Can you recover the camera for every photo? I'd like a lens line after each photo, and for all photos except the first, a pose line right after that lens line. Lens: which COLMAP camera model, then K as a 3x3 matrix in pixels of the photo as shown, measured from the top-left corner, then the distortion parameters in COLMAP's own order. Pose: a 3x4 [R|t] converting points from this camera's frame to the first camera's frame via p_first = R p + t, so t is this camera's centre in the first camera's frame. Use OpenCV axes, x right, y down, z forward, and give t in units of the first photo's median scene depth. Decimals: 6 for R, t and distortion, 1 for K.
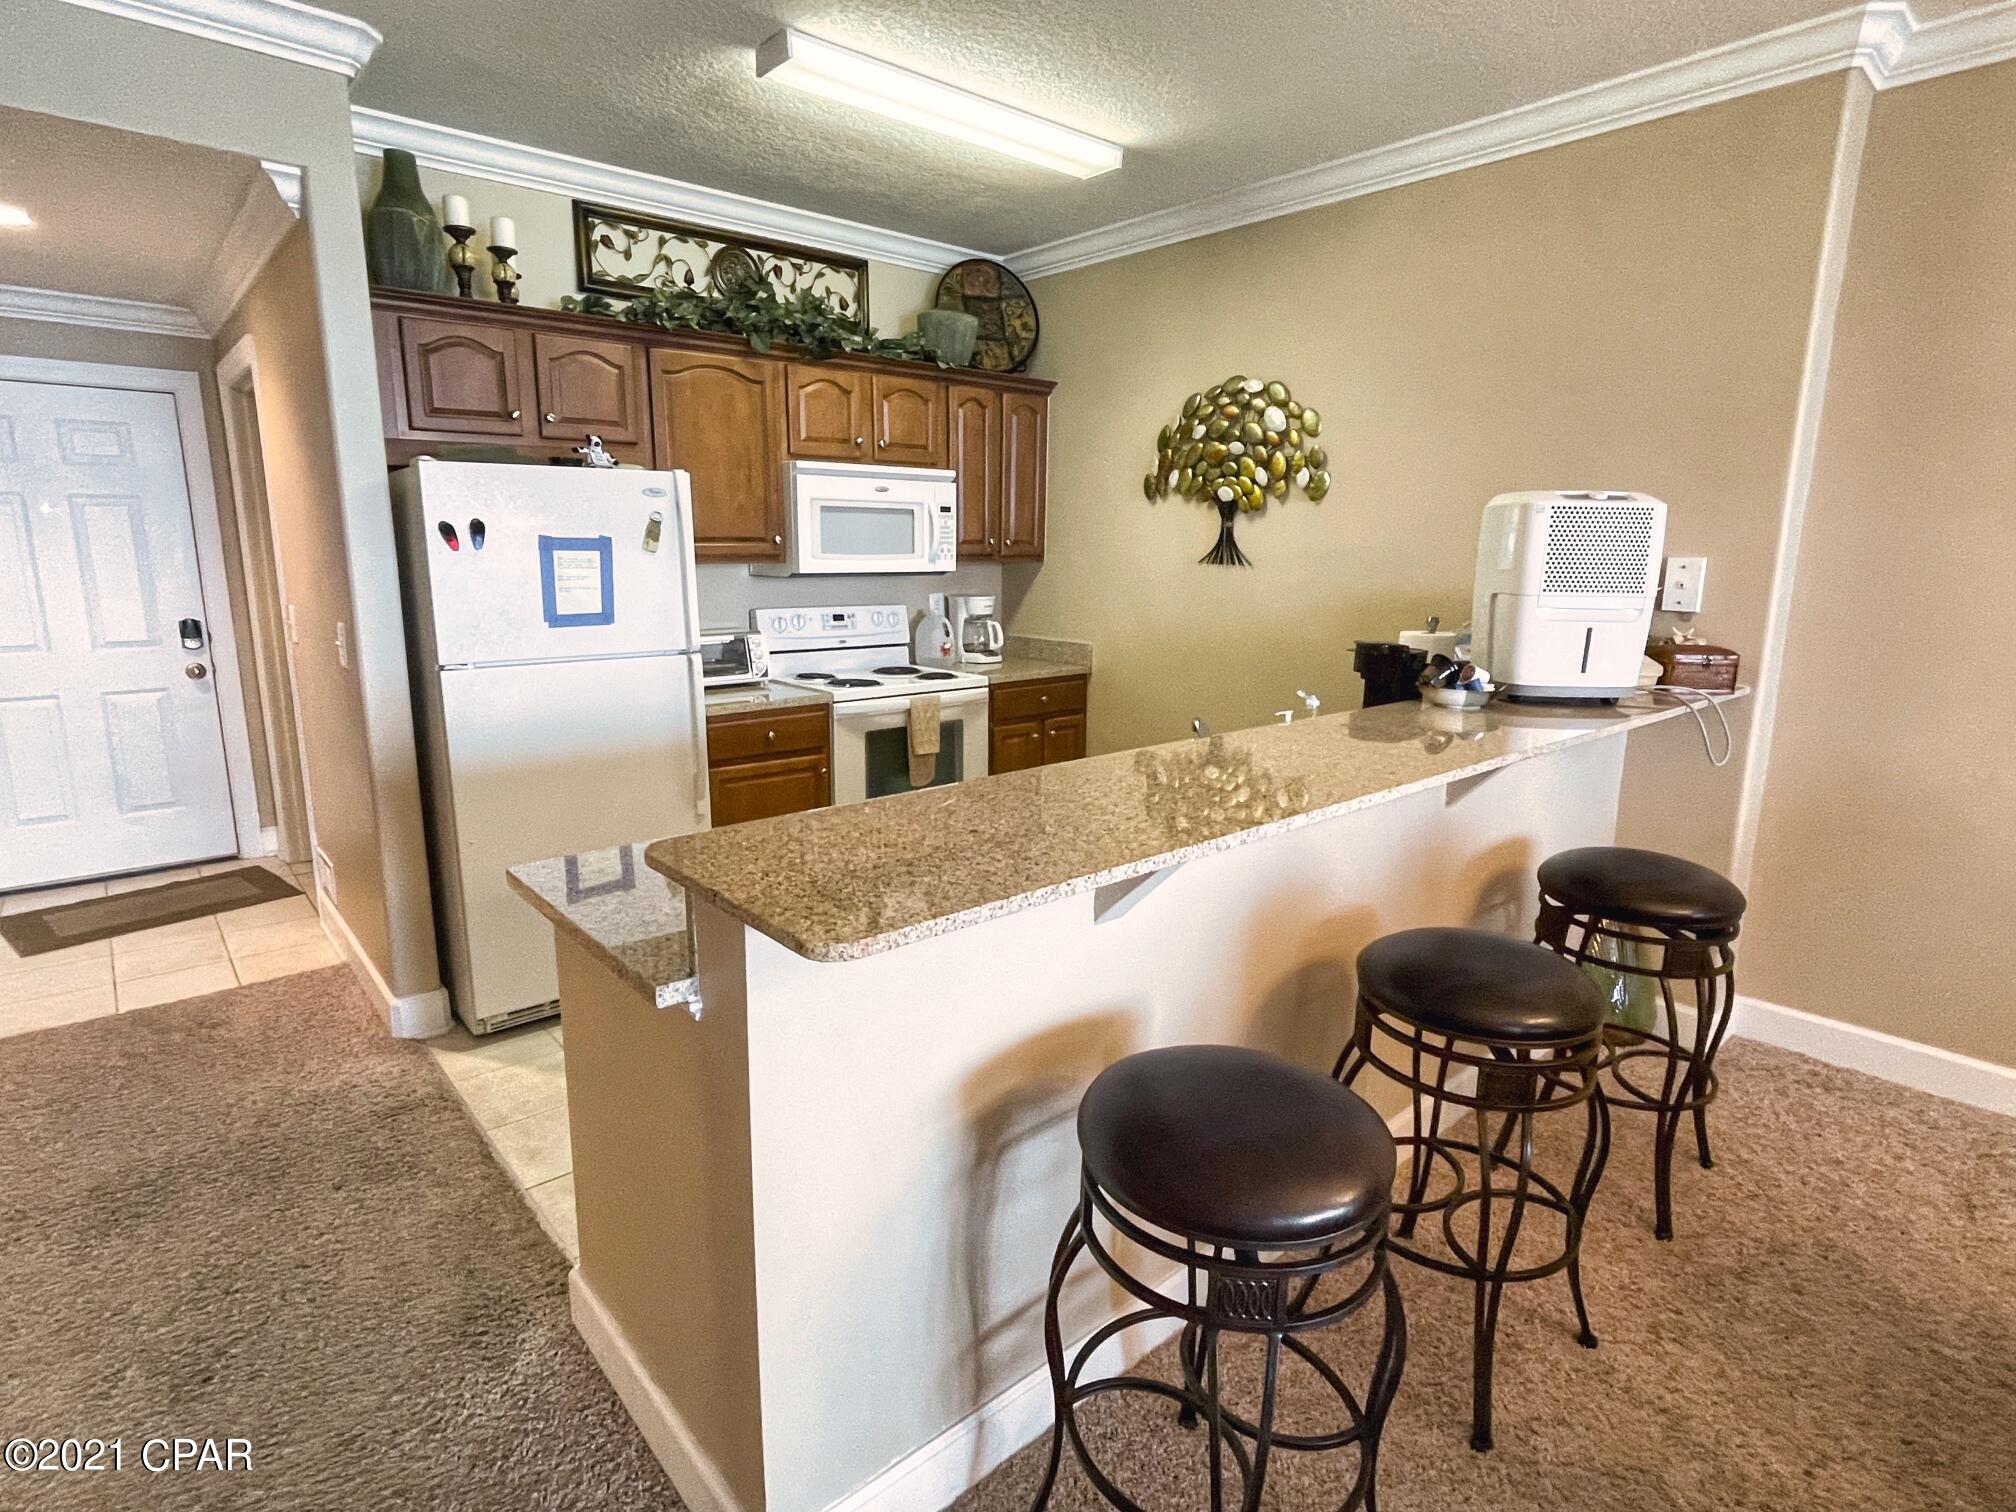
lens RADIAL K [[1050.6, 0, 1008.0], [0, 1050.6, 756.0], [0, 0, 1]] dist [0.003845, 0.000093]
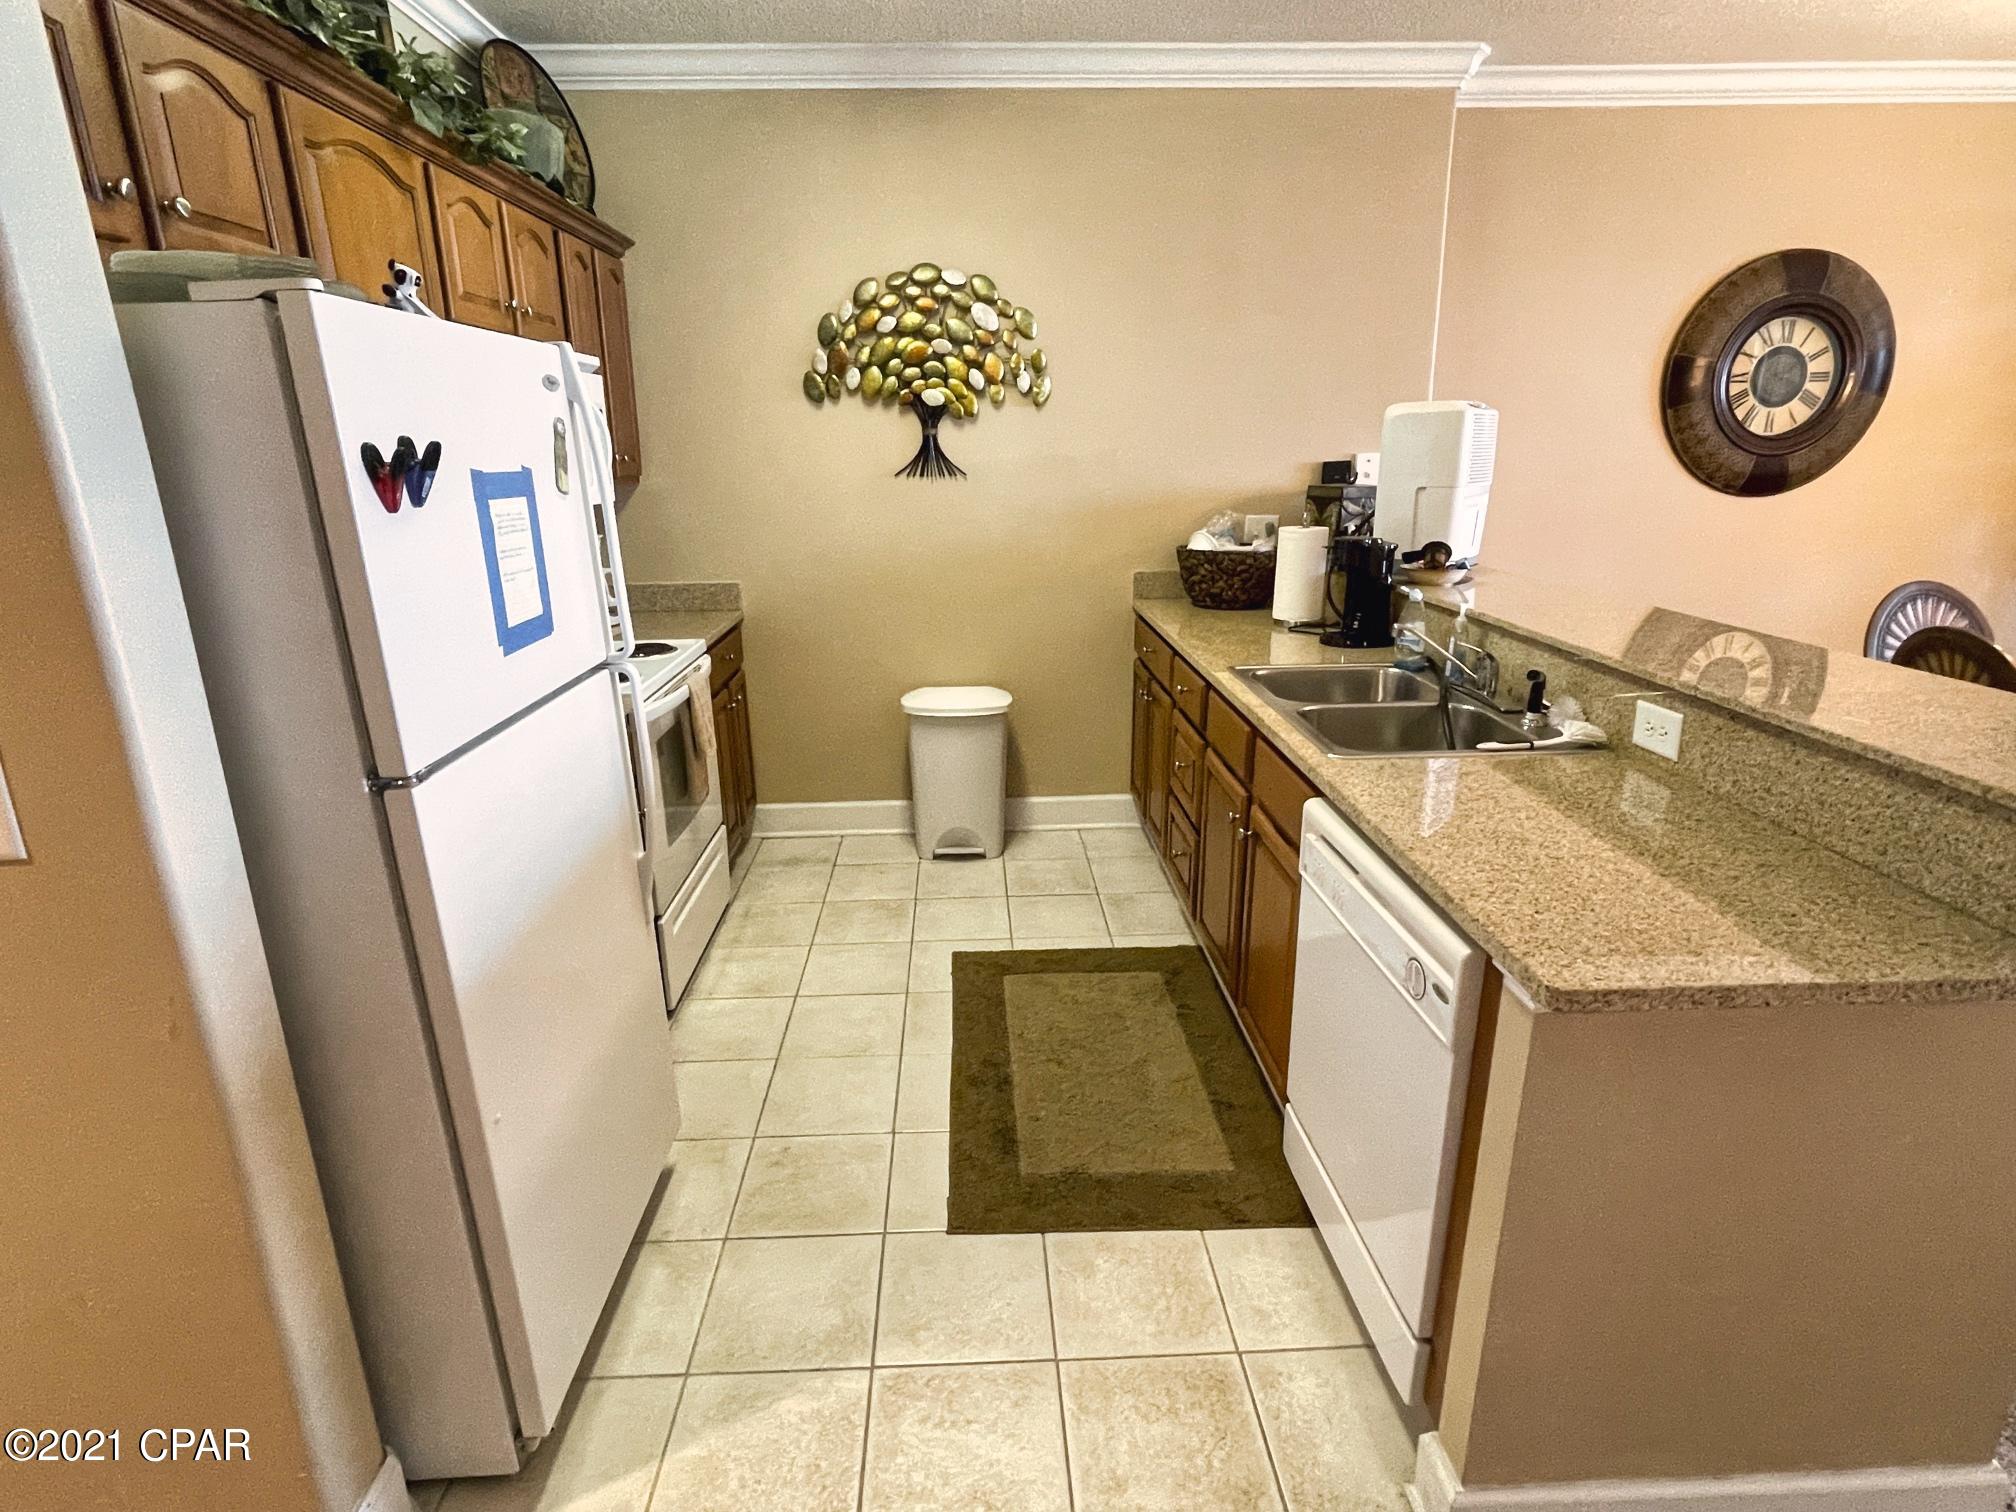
lens RADIAL K [[1050.6, 0, 1008.0], [0, 1050.6, 756.0], [0, 0, 1]] dist [0.003845, 0.000093]
pose [[0.621004, -0.240666, 0.745945, -0.505976], [0.176213, 0.970199, 0.166319, -0.087795], [-0.763743, 0.028161, 0.644906, 0.370860]]
